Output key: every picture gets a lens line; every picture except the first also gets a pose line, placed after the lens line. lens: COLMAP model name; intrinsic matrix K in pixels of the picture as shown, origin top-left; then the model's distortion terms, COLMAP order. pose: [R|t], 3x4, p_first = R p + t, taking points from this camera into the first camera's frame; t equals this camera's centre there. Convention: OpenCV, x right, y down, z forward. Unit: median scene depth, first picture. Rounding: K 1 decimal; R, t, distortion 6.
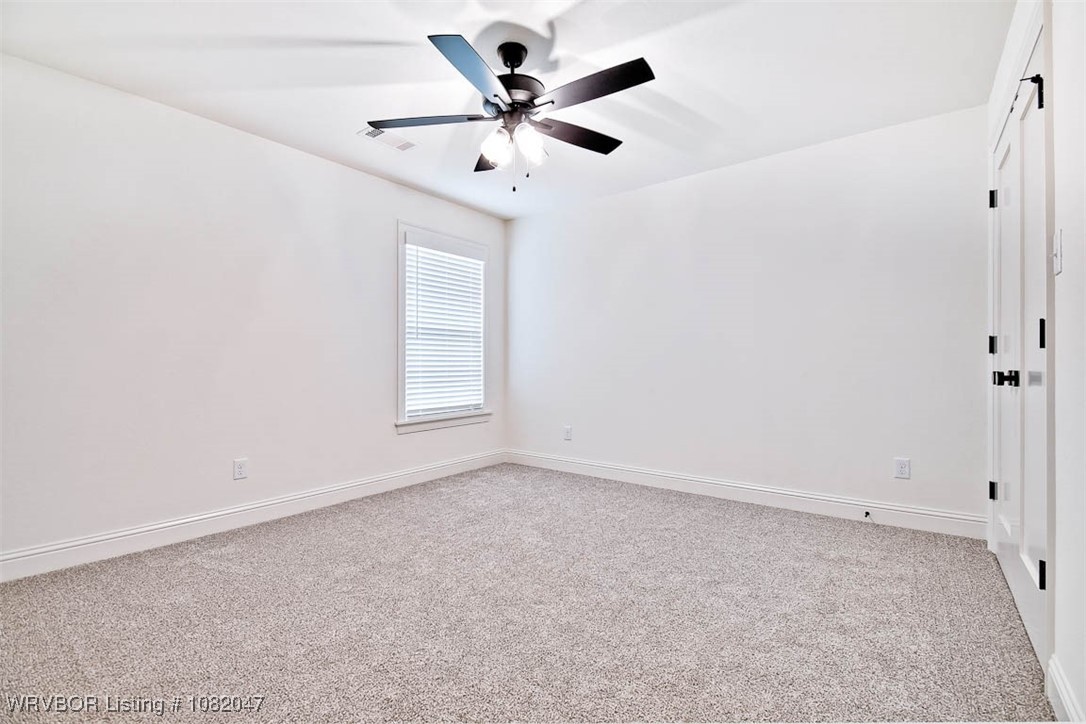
lens RADIAL K [[498.3, 0, 550.4], [0, 498.3, 358.5], [0, 0, 1]] dist [-0.004590, -0.001154]
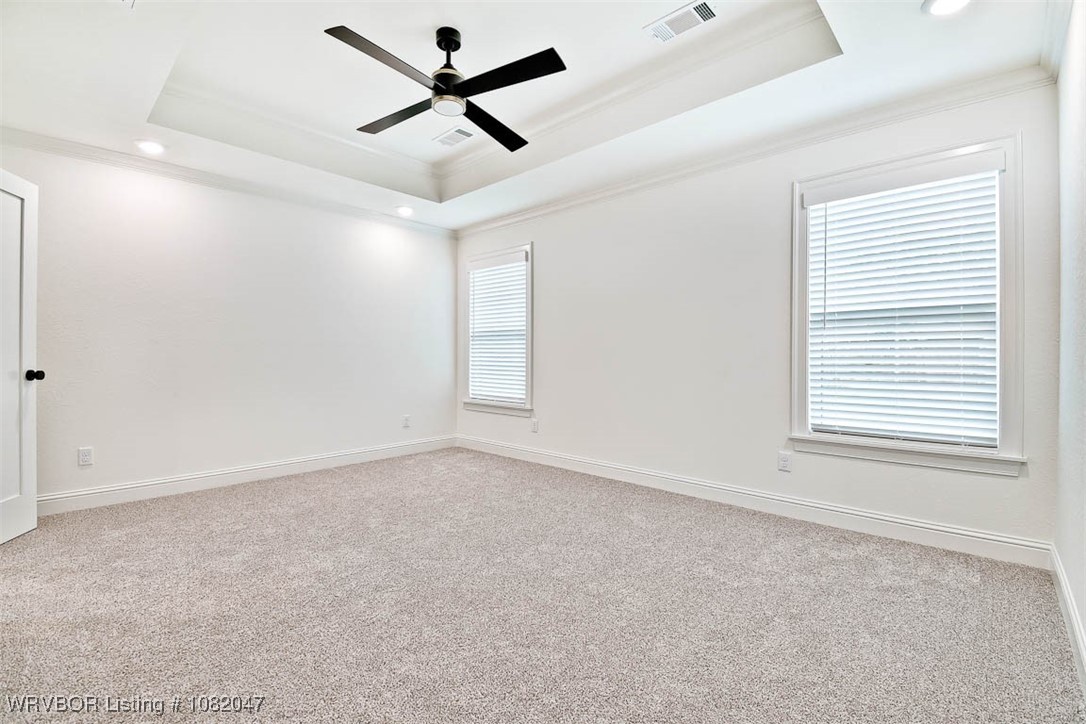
lens RADIAL K [[498.3, 0, 550.4], [0, 498.3, 358.5], [0, 0, 1]] dist [-0.004590, -0.001154]
pose [[-0.135492, -0.006078, -0.990760, 0.528406], [0.002434, 0.999976, -0.006467, 0.008862], [0.990775, -0.003287, -0.135474, 0.711001]]
